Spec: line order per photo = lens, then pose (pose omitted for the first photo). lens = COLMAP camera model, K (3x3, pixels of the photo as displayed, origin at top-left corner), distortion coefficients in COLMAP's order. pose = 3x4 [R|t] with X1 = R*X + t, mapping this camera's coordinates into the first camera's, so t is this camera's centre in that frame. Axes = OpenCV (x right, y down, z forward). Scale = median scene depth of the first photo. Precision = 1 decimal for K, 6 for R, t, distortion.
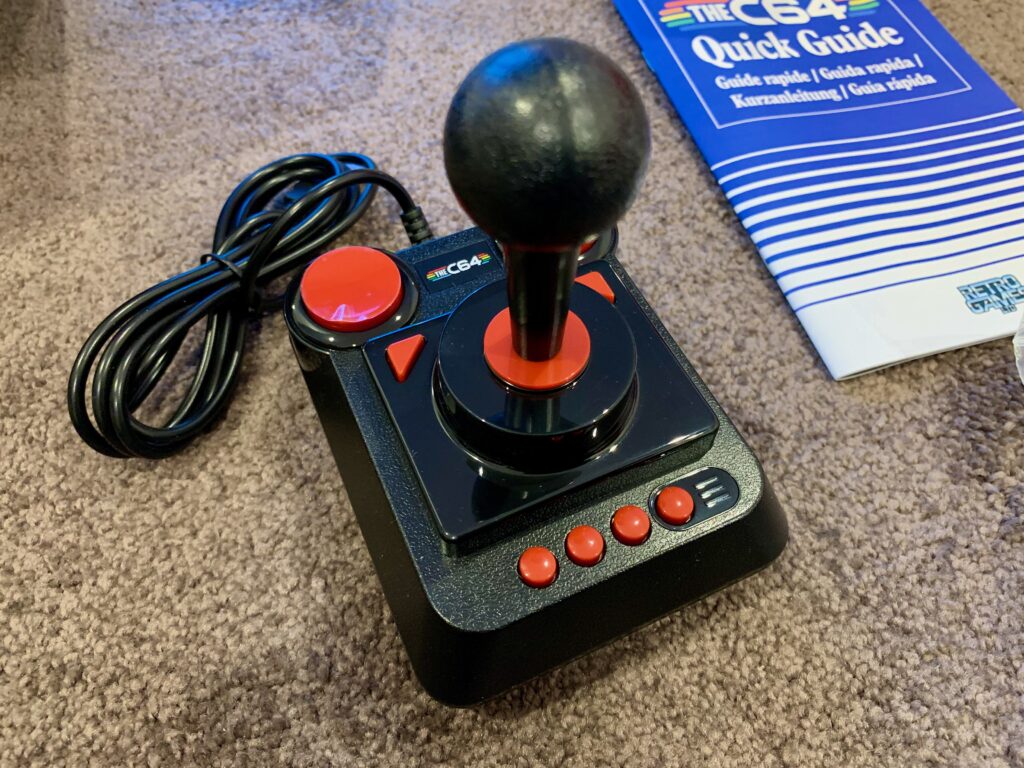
lens RADIAL K [[766.6, 0, 512.2], [0, 766.6, 384.8], [0, 0, 1]] dist [0.007793, -0.017011]
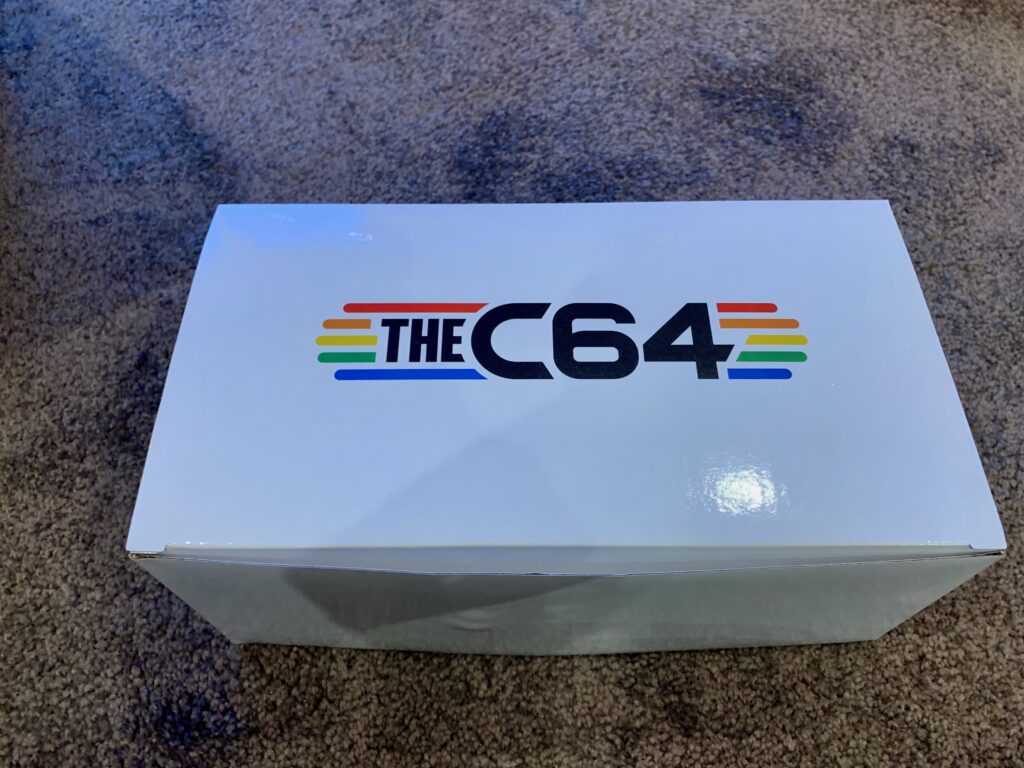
lens RADIAL K [[766.6, 0, 511.3], [0, 766.6, 385.5], [0, 0, 1]] dist [0.007793, -0.017011]
pose [[0.999868, 0.010187, -0.012646, 0.431759], [-0.009546, 0.998716, 0.049753, -0.326736], [0.013136, -0.049626, 0.998681, -0.376421]]
